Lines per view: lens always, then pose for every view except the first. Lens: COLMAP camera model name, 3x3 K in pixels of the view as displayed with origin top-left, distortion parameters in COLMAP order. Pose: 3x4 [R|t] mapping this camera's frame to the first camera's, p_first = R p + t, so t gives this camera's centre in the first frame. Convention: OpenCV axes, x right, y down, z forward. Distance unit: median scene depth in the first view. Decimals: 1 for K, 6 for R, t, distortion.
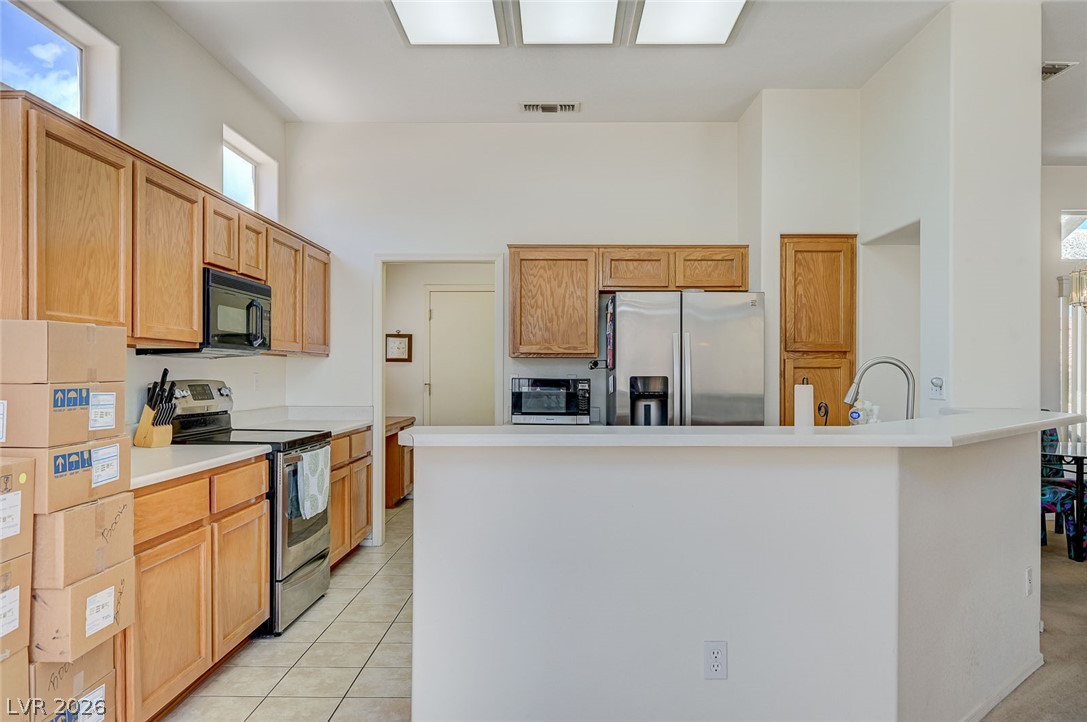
lens RADIAL K [[782.2, 0, 545.5], [0, 782.2, 367.4], [0, 0, 1]] dist [0.024647, 0.000829]
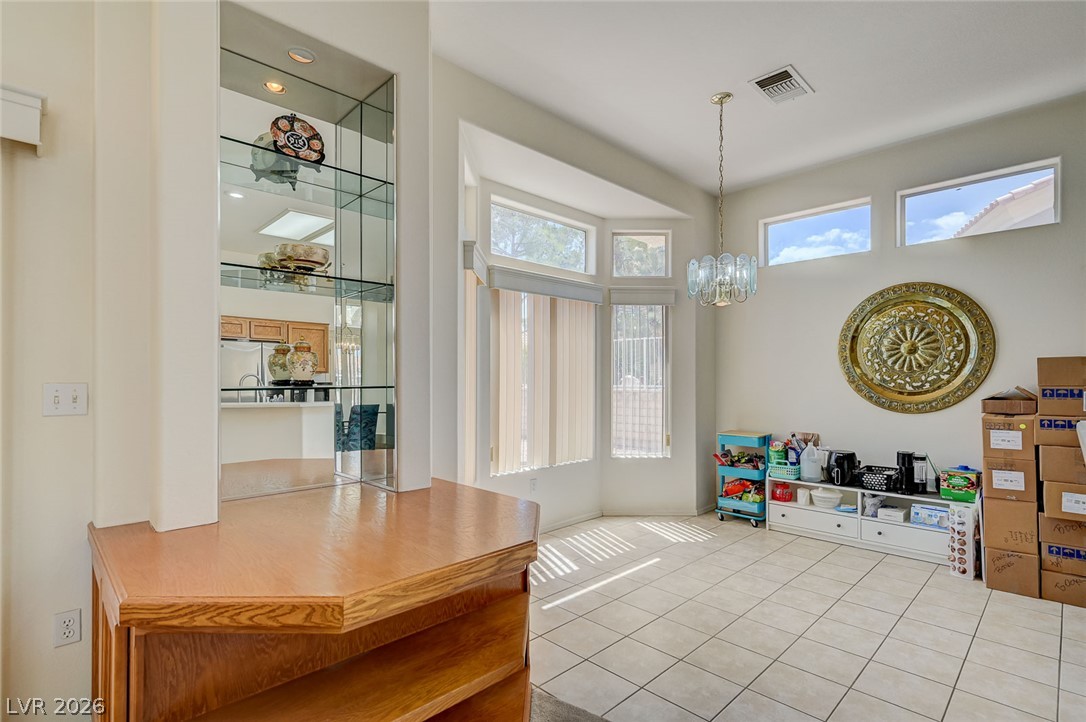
lens RADIAL K [[523.8, 0, 537.9], [0, 523.8, 370.9], [0, 0, 1]] dist [-0.004030, -0.000404]
pose [[-0.699071, -0.009444, -0.714989, 0.566816], [0.003672, 0.999852, -0.016797, -0.000751], [0.715042, -0.014368, -0.698933, 0.419685]]
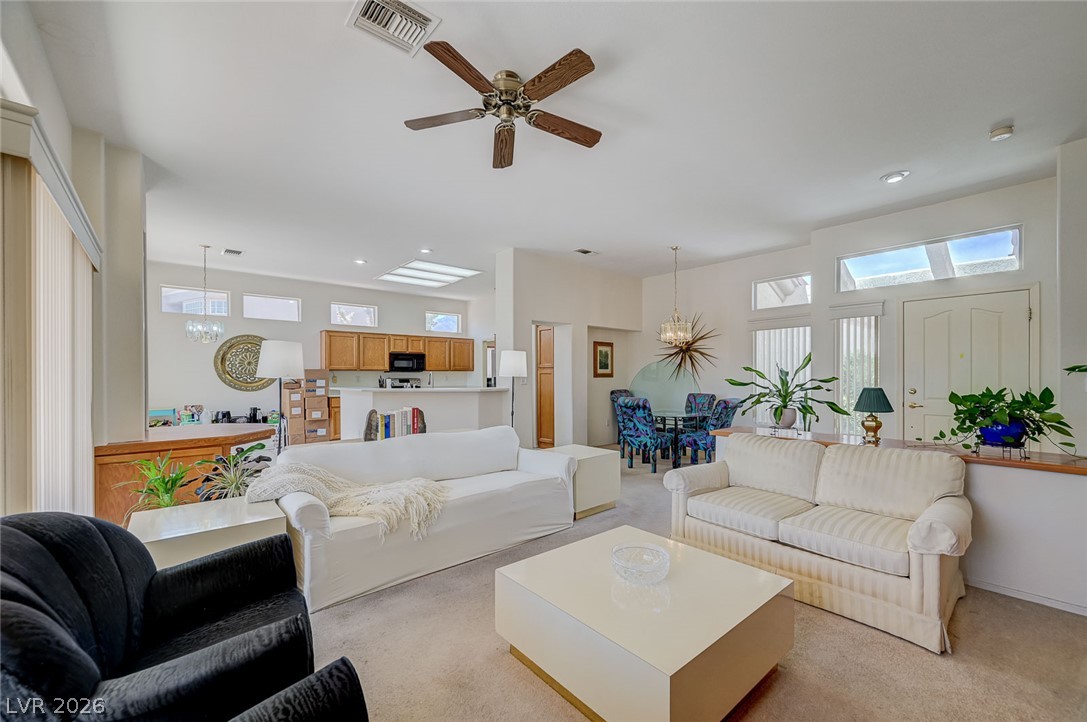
lens RADIAL K [[432.2, 0, 556.2], [0, 432.2, 378.4], [0, 0, 1]] dist [0.007855, 0.000062]
pose [[0.685390, 0.001214, -0.728175, 1.447561], [0.006998, 0.999941, 0.008253, 0.002040], [0.728143, -0.010753, 0.685341, 0.011298]]
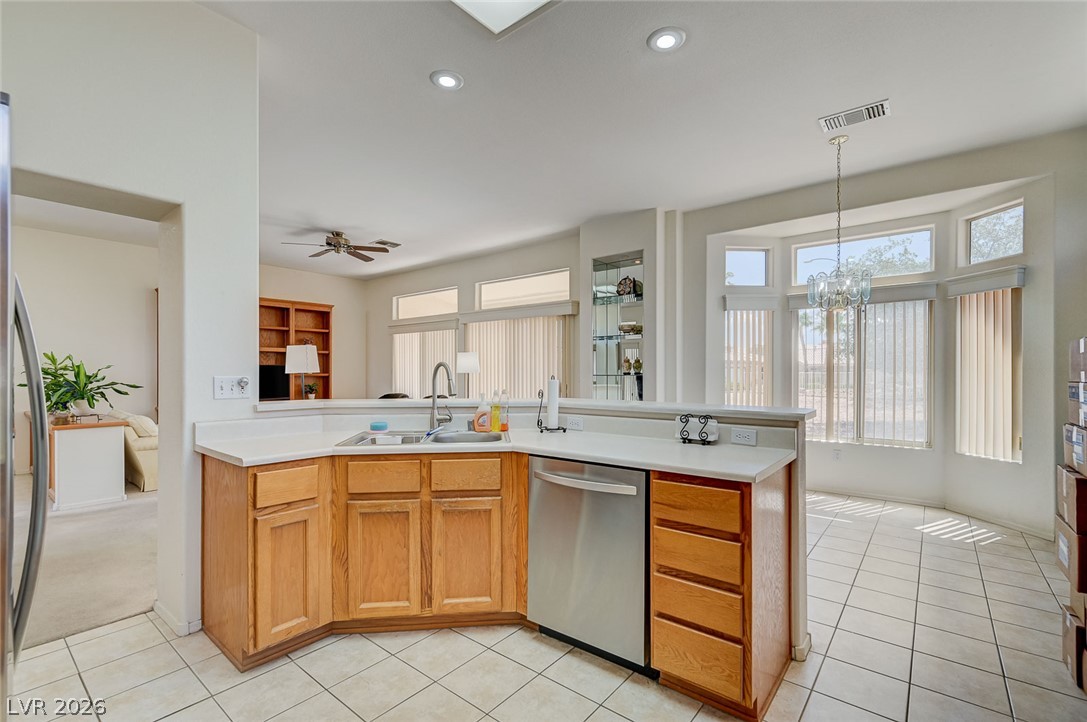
lens RADIAL K [[493.4, 0, 542.5], [0, 493.4, 371.5], [0, 0, 1]] dist [-0.014969, -0.001142]
pose [[-0.784191, 0.000647, 0.620519, -0.166871], [-0.005485, 0.999953, -0.007974, 0.006745], [-0.620496, -0.009656, -0.784151, 0.984555]]
